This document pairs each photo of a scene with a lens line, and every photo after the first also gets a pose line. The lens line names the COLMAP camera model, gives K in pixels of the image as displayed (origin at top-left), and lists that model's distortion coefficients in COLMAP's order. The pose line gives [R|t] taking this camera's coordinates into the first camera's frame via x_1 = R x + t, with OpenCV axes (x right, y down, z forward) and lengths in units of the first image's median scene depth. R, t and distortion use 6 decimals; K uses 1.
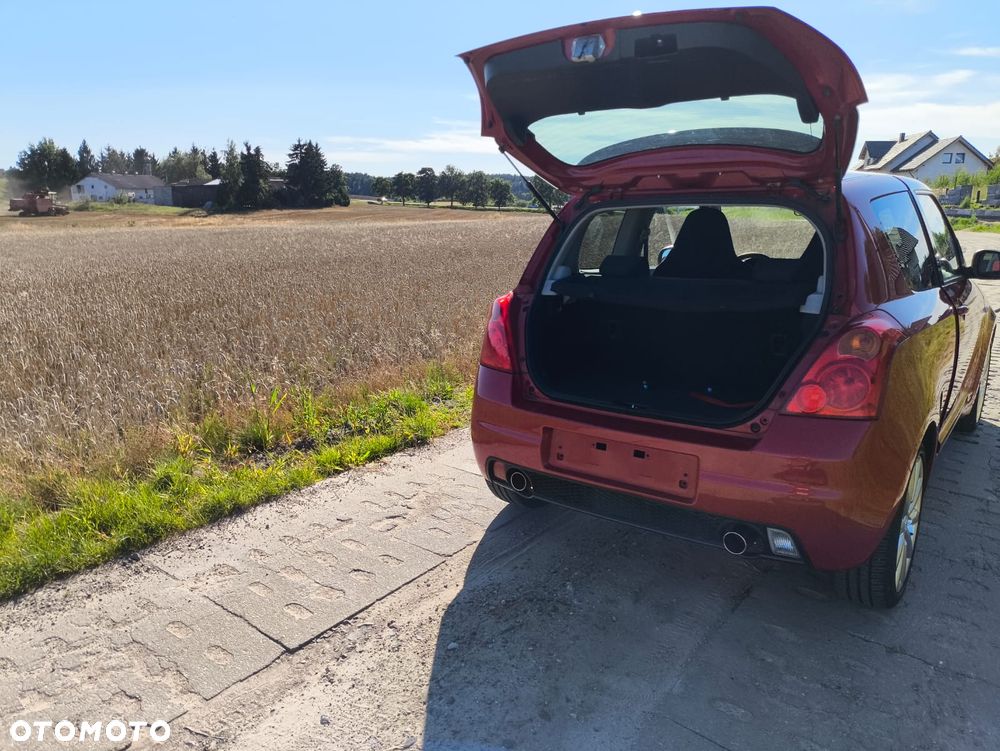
lens RADIAL K [[725.3, 0, 499.2], [0, 725.3, 365.7], [0, 0, 1]] dist [0.046295, -0.073385]
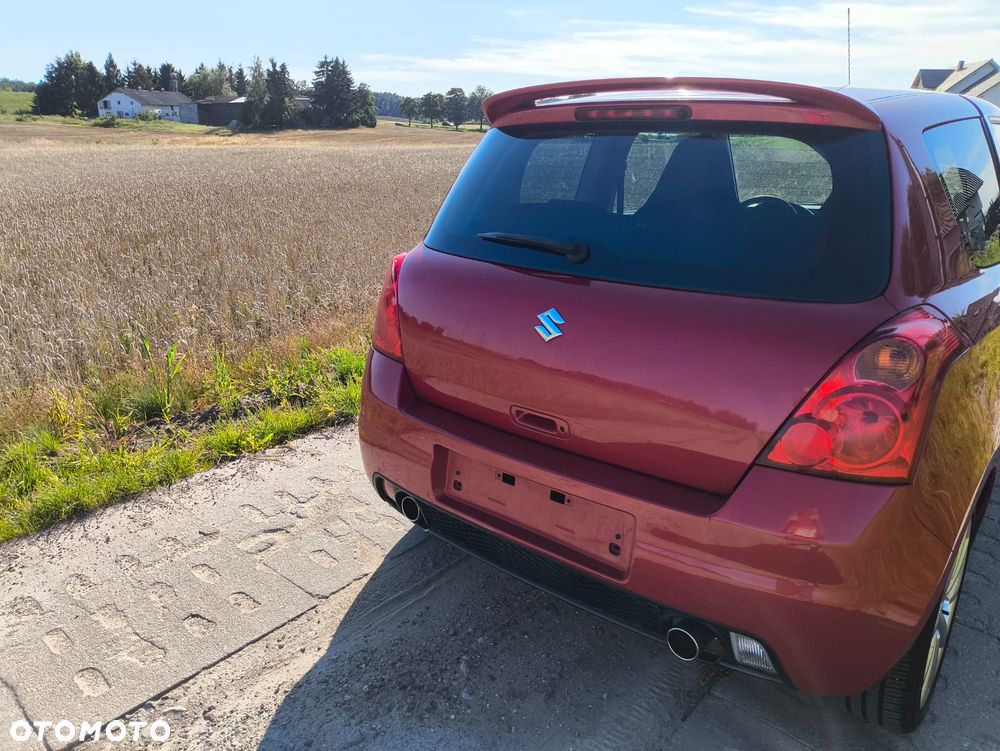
lens RADIAL K [[747.4, 0, 500.4], [0, 747.4, 351.3], [0, 0, 1]] dist [0.003158, -0.014087]
pose [[0.999127, 0.030933, -0.028088, 0.132145], [-0.028854, 0.997016, 0.071605, -0.055340], [0.030219, -0.070732, 0.997038, 0.261263]]
